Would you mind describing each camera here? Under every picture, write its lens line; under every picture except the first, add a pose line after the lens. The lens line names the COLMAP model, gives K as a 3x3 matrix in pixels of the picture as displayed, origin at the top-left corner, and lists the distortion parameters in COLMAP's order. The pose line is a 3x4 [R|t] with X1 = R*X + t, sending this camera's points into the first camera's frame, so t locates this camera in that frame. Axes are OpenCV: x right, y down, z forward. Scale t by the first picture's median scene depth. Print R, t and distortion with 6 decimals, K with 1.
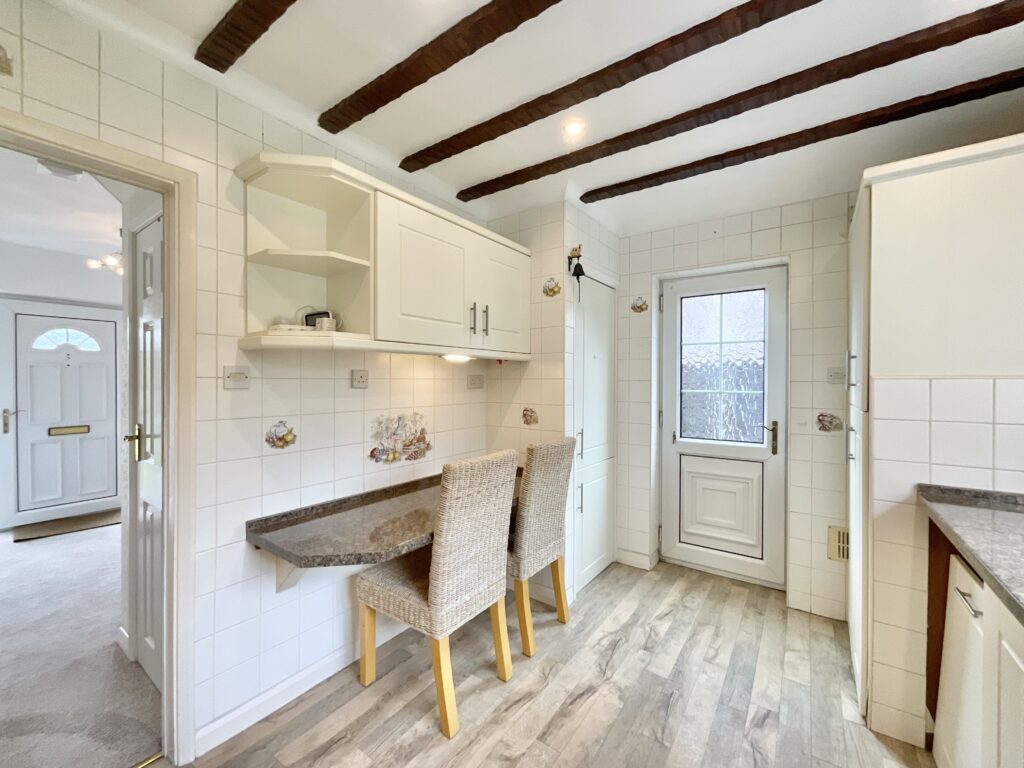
lens RADIAL K [[417.0, 0, 512.5], [0, 417.0, 381.4], [0, 0, 1]] dist [-0.000574, -0.000157]
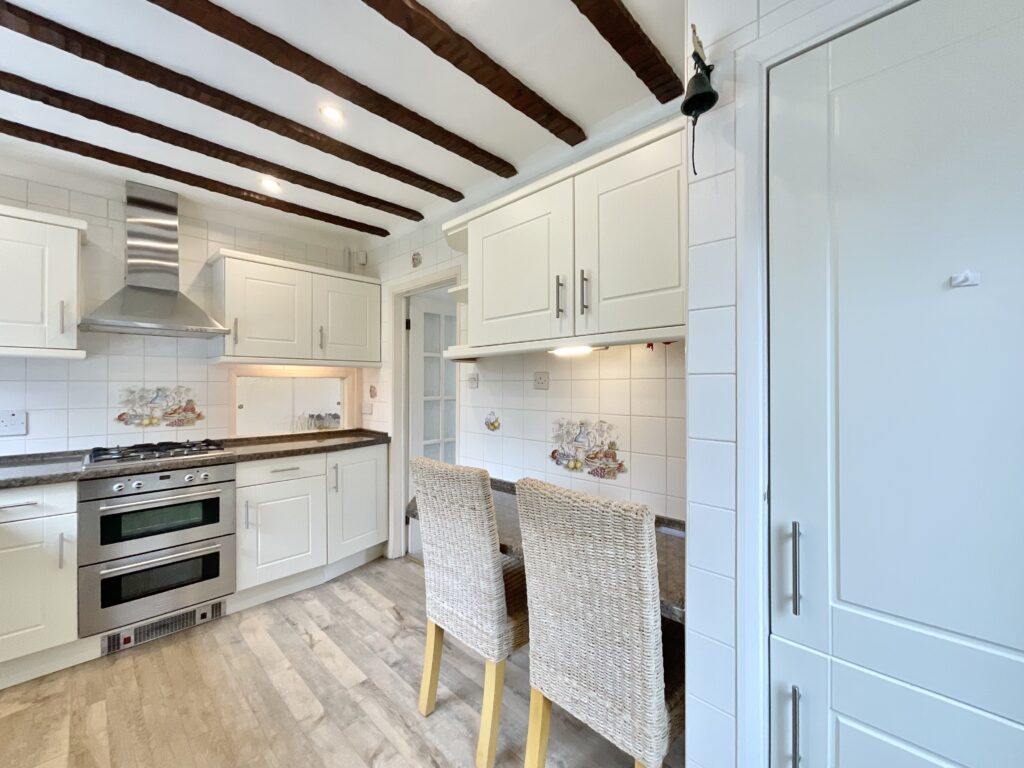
lens RADIAL K [[414.6, 0, 510.8], [0, 414.6, 383.9], [0, 0, 1]] dist [0.000973, -0.000319]
pose [[-0.155996, -0.004814, -0.987746, 0.644356], [-0.000305, 0.999988, -0.004825, 0.007934], [0.987758, -0.000451, -0.155995, 1.023187]]
